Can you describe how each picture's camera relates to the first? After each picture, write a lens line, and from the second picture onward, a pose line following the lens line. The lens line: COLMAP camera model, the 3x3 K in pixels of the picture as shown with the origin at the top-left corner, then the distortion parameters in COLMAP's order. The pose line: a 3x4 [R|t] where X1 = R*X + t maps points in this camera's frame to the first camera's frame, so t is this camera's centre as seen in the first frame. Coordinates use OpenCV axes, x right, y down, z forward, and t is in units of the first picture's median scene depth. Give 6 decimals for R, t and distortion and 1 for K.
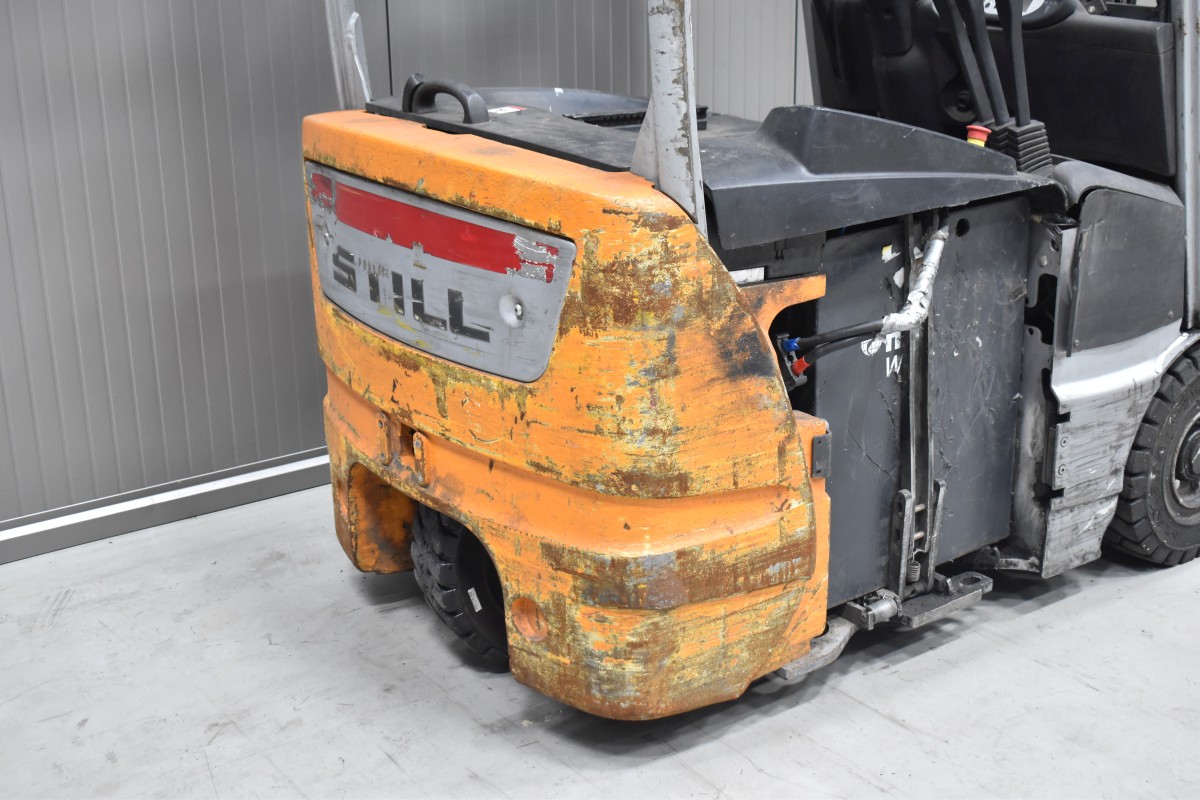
lens RADIAL K [[1610.2, 0, 607.1], [0, 1610.2, 389.2], [0, 0, 1]] dist [-0.024637, 0.000000]
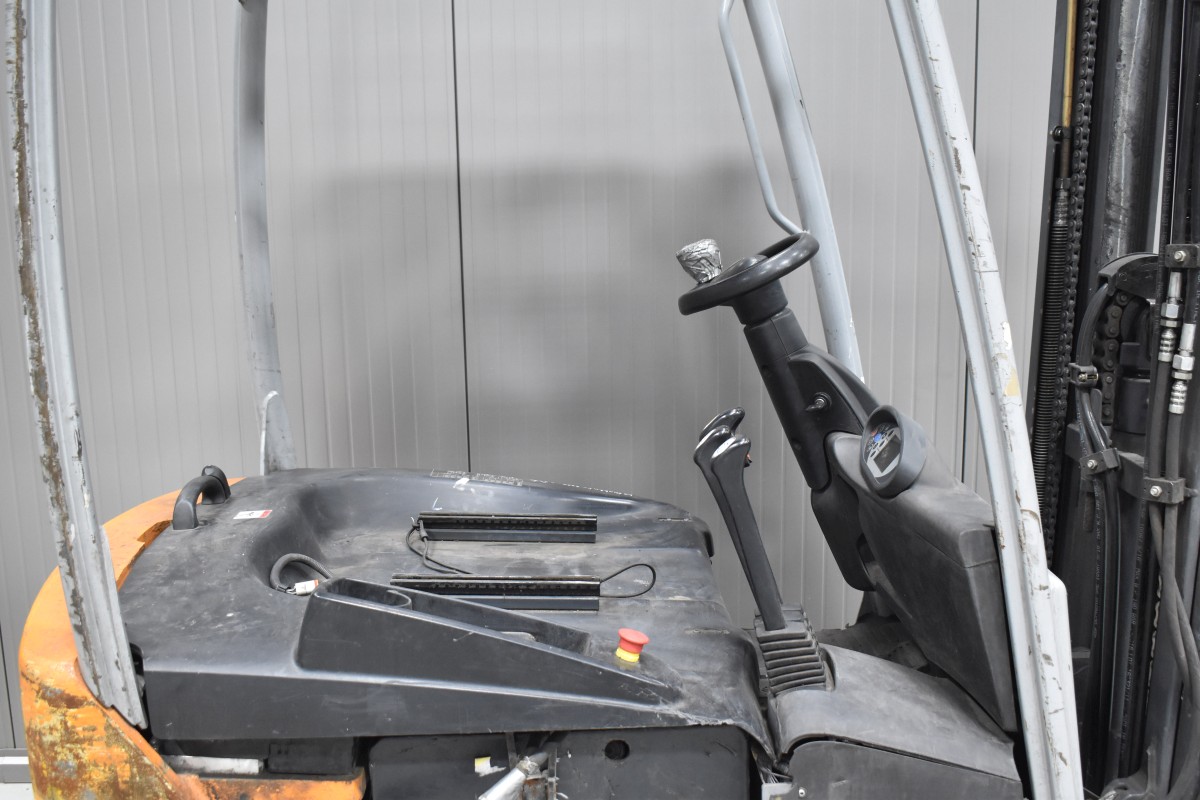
lens RADIAL K [[1233.6, 0, 602.1], [0, 1233.6, 400.3], [0, 0, 1]] dist [-0.070275, 0.000000]
pose [[0.818148, 0.106761, -0.565009, 0.595118], [-0.176448, 0.981819, -0.069982, -0.250639], [0.547266, 0.156950, 0.822111, 0.522130]]
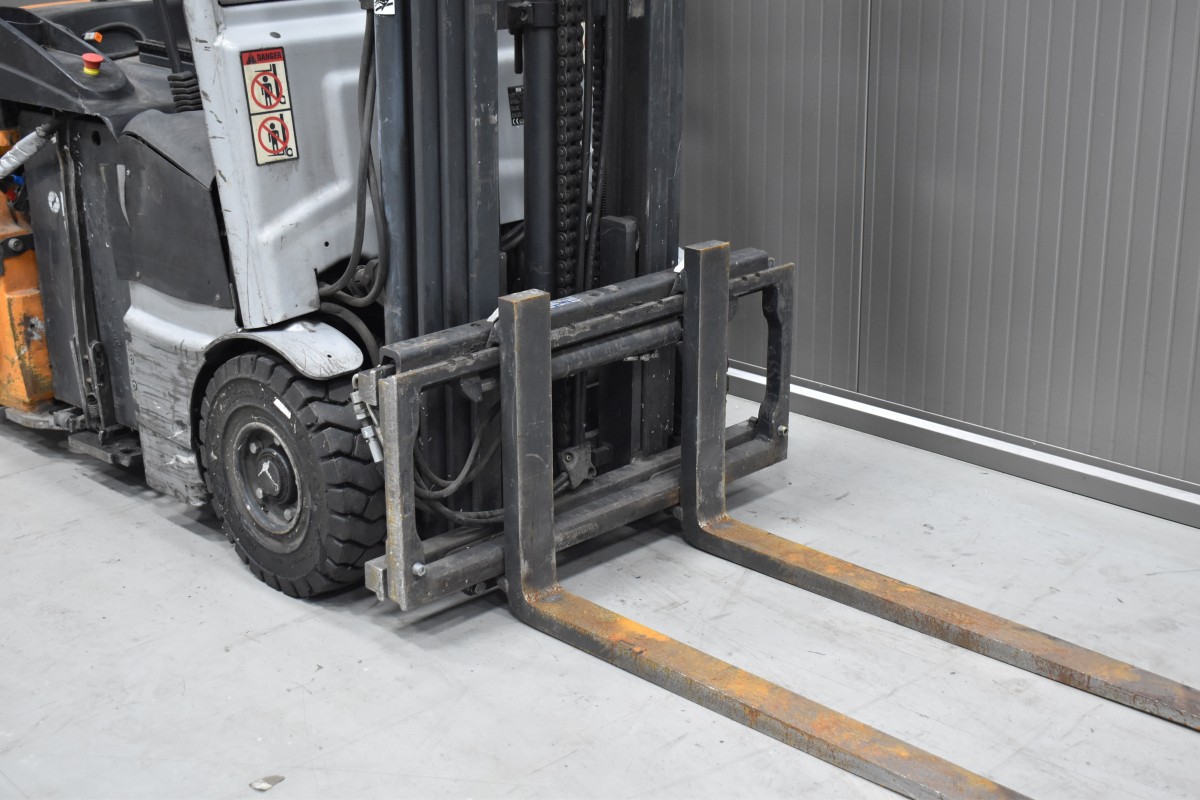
lens RADIAL K [[1730.8, 0, 602.4], [0, 1730.8, 400.8], [0, 0, 1]] dist [-0.031827, 0.000000]
pose [[0.154885, 0.321636, -0.934110, 1.714896], [-0.304128, 0.915126, 0.264671, -0.418080], [0.939956, 0.243095, 0.239558, 1.210927]]
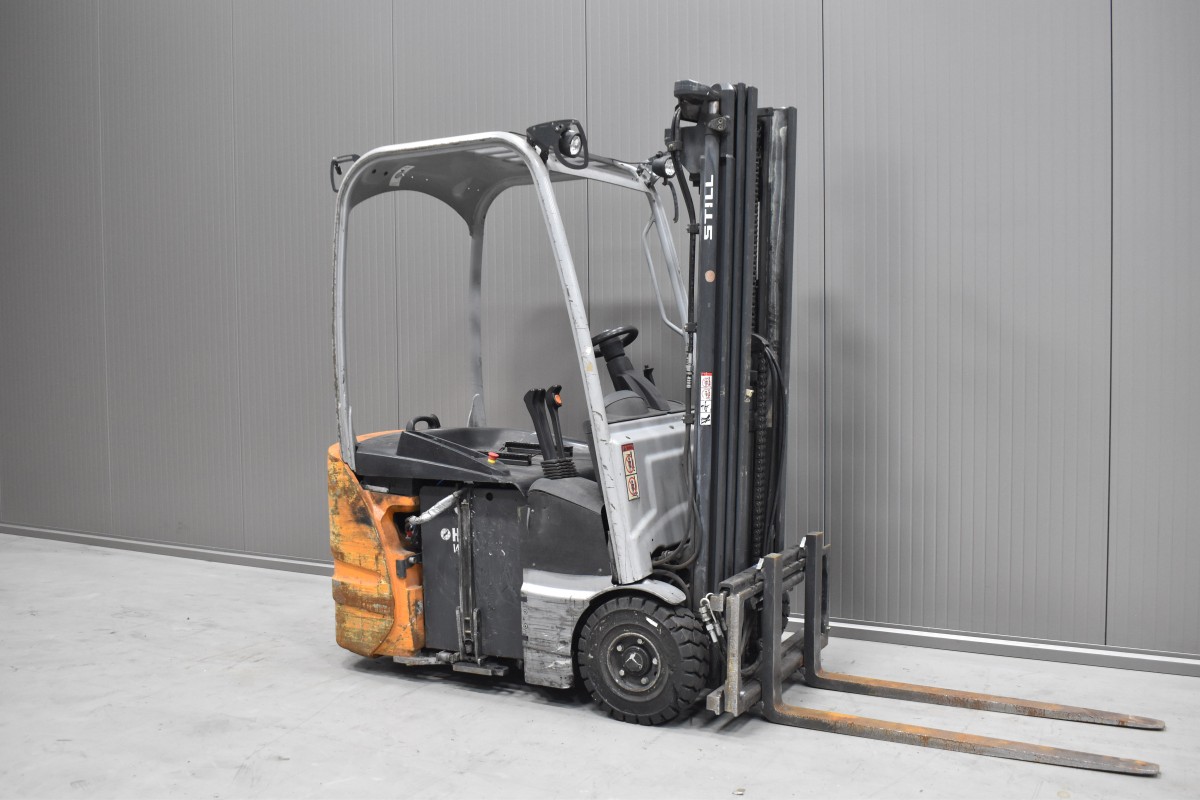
lens RADIAL K [[1171.4, 0, 602.9], [0, 1171.4, 406.7], [0, 0, 1]] dist [-0.075931, 0.000000]
pose [[0.434245, 0.063311, -0.898567, 1.956108], [-0.281717, 0.957034, -0.068714, -0.170052], [0.855609, 0.282980, 0.433423, 0.425578]]
